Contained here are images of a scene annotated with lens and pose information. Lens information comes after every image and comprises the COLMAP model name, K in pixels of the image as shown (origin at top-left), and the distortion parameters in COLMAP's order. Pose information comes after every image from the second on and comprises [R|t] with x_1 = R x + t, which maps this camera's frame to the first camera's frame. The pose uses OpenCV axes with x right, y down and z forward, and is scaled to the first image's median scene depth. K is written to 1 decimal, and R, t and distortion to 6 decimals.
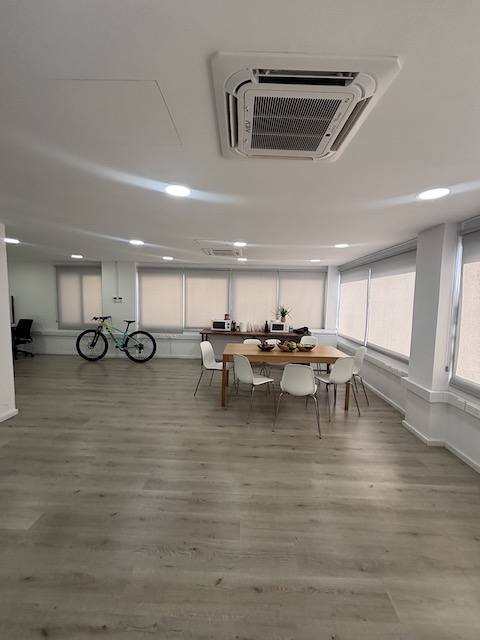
lens RADIAL K [[259.6, 0, 242.4], [0, 259.6, 319.0], [0, 0, 1]] dist [0.000170, -0.000259]
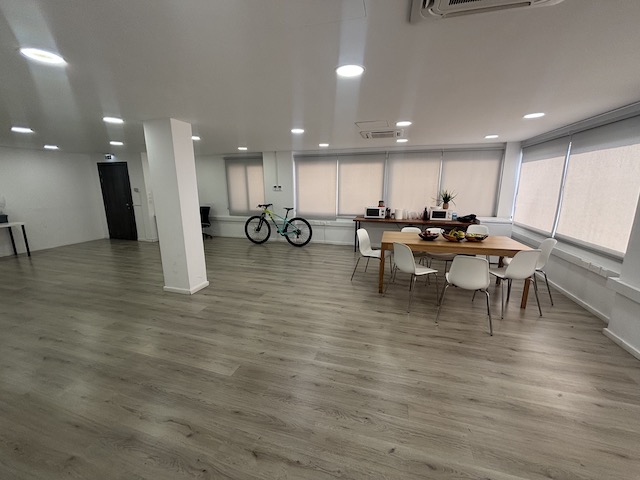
lens RADIAL K [[259.6, 0, 318.5], [0, 259.6, 238.0], [0, 0, 1]] dist [0.000170, -0.000259]
pose [[0.964228, 0.028799, -0.263505, -0.046351], [0.004416, 0.992197, 0.124600, -0.003647], [0.265038, -0.121307, 0.956577, -0.004988]]
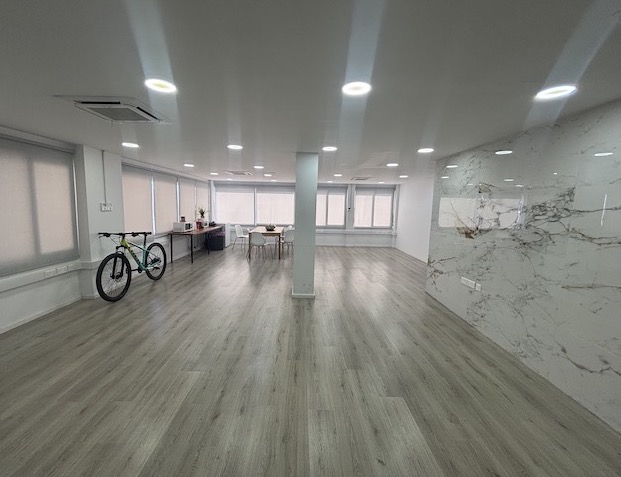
lens RADIAL K [[258.2, 0, 302.5], [0, 258.2, 232.2], [0, 0, 1]] dist [0.000936, 0.000659]
pose [[-0.034523, -0.129476, 0.990981, -1.900523], [0.055371, 0.989802, 0.131251, -0.109897], [-0.997869, 0.059402, -0.027002, 0.815920]]
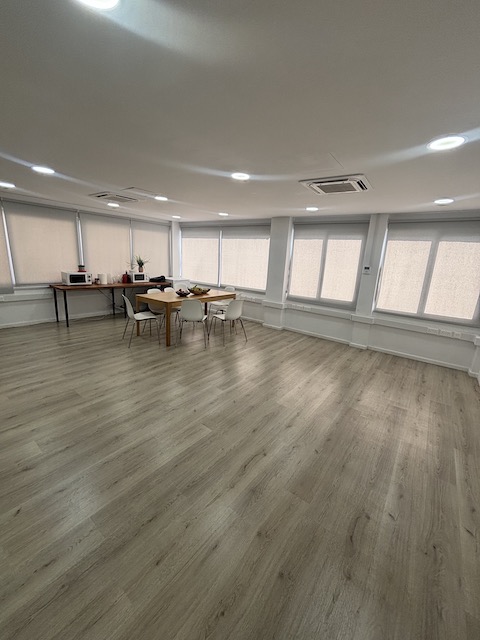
lens RADIAL K [[259.6, 0, 244.7], [0, 259.6, 319.9], [0, 0, 1]] dist [0.000170, -0.000259]
pose [[0.574195, -0.185091, 0.797522, -0.749247], [0.019345, 0.976905, 0.212795, -0.022762], [-0.818490, -0.106757, 0.564515, 0.062708]]
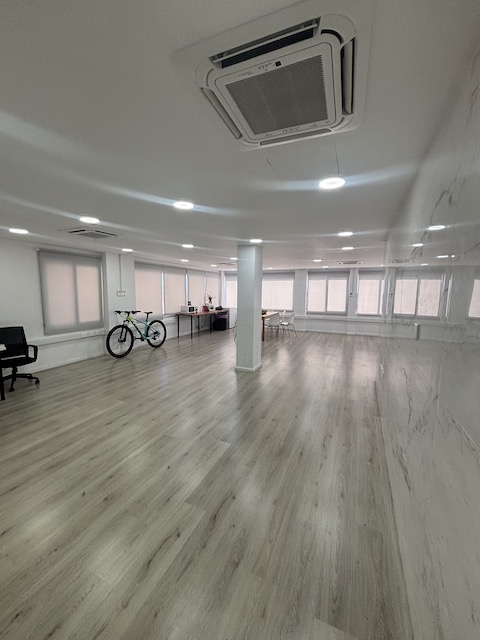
lens RADIAL K [[259.6, 0, 243.3], [0, 259.6, 316.5], [0, 0, 1]] dist [0.000170, -0.000259]
pose [[0.368420, -0.112891, 0.922779, -1.986594], [0.070822, 0.993123, 0.093221, -0.072868], [-0.926958, 0.031008, 0.373882, 0.327315]]
